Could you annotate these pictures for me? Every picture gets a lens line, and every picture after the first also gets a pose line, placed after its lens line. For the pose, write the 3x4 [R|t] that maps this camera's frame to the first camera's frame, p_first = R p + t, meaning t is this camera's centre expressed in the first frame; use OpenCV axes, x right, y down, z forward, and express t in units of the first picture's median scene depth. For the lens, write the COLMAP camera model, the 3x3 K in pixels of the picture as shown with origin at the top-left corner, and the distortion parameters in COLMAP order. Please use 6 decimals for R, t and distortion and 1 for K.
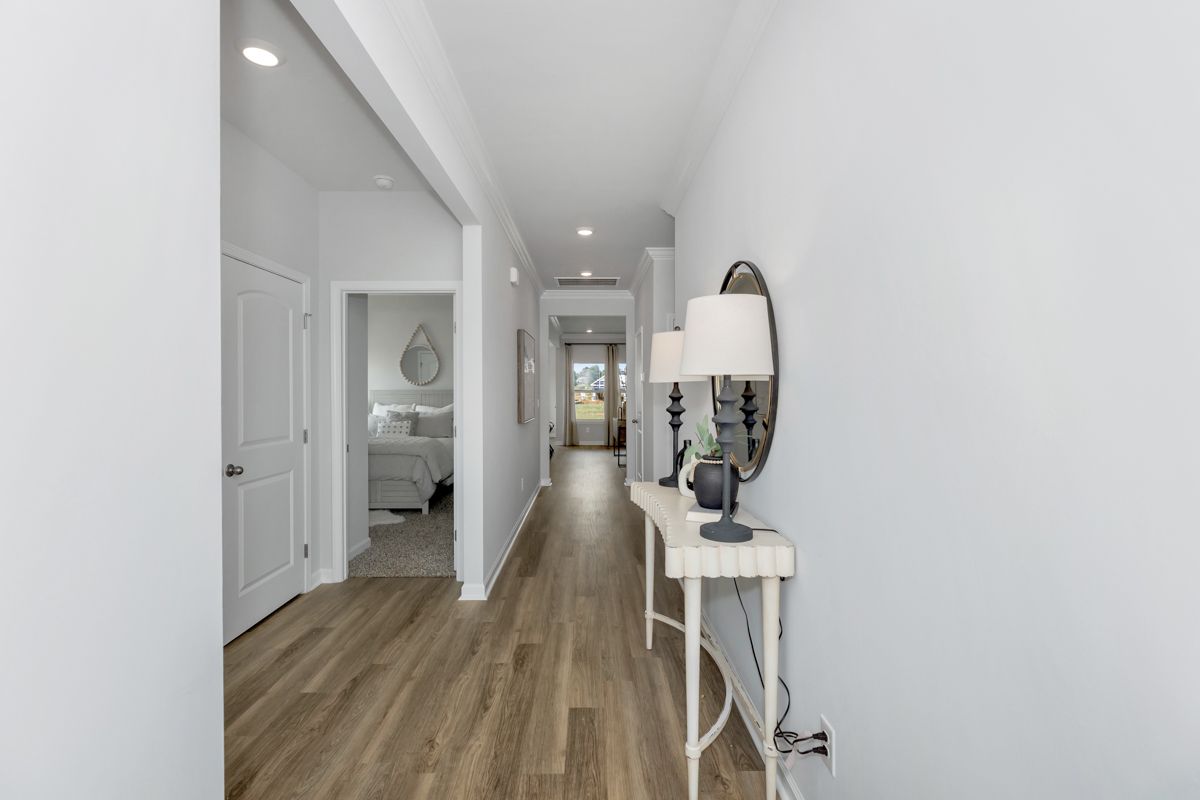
lens RADIAL K [[566.8, 0, 599.1], [0, 566.8, 362.6], [0, 0, 1]] dist [0.001089, -0.000102]
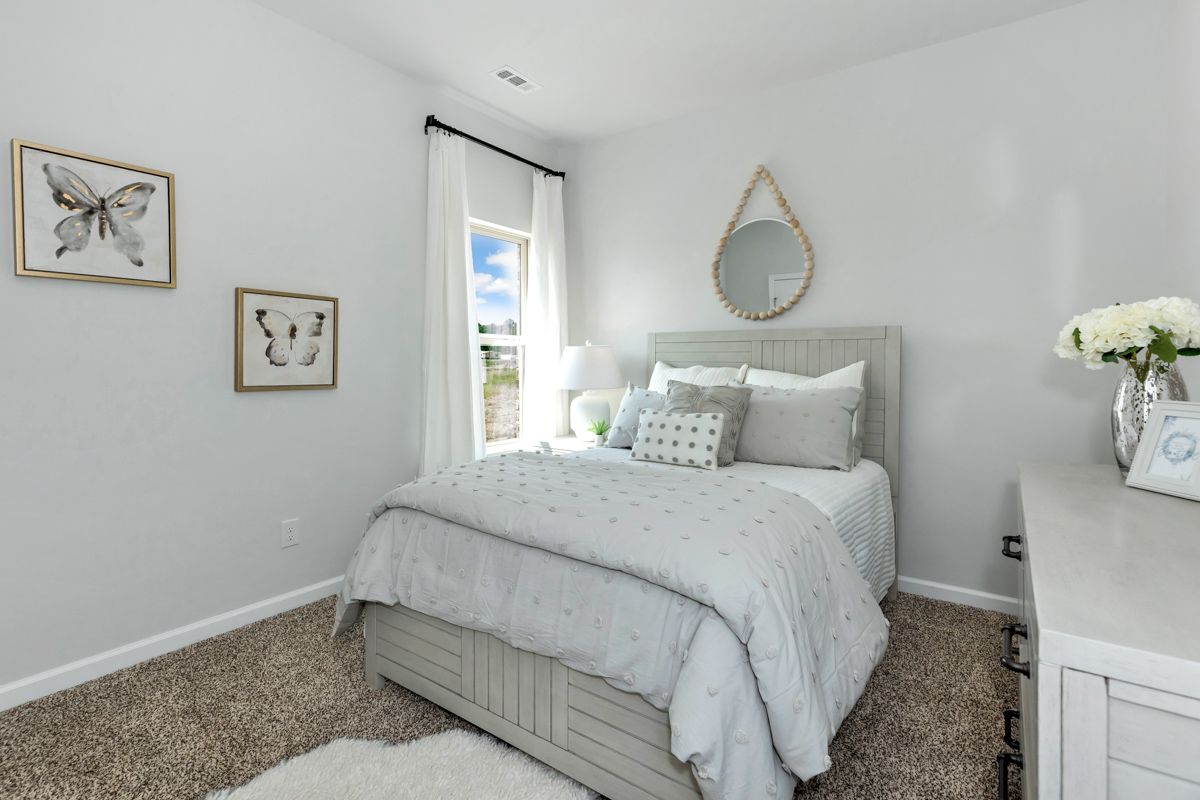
lens RADIAL K [[566.8, 0, 599.1], [0, 566.8, 362.6], [0, 0, 1]] dist [0.001089, -0.000102]
pose [[0.810690, 0.012809, -0.585336, -0.188884], [0.012463, 0.999157, 0.039126, 0.056972], [0.585344, -0.039014, 0.809846, 0.660658]]
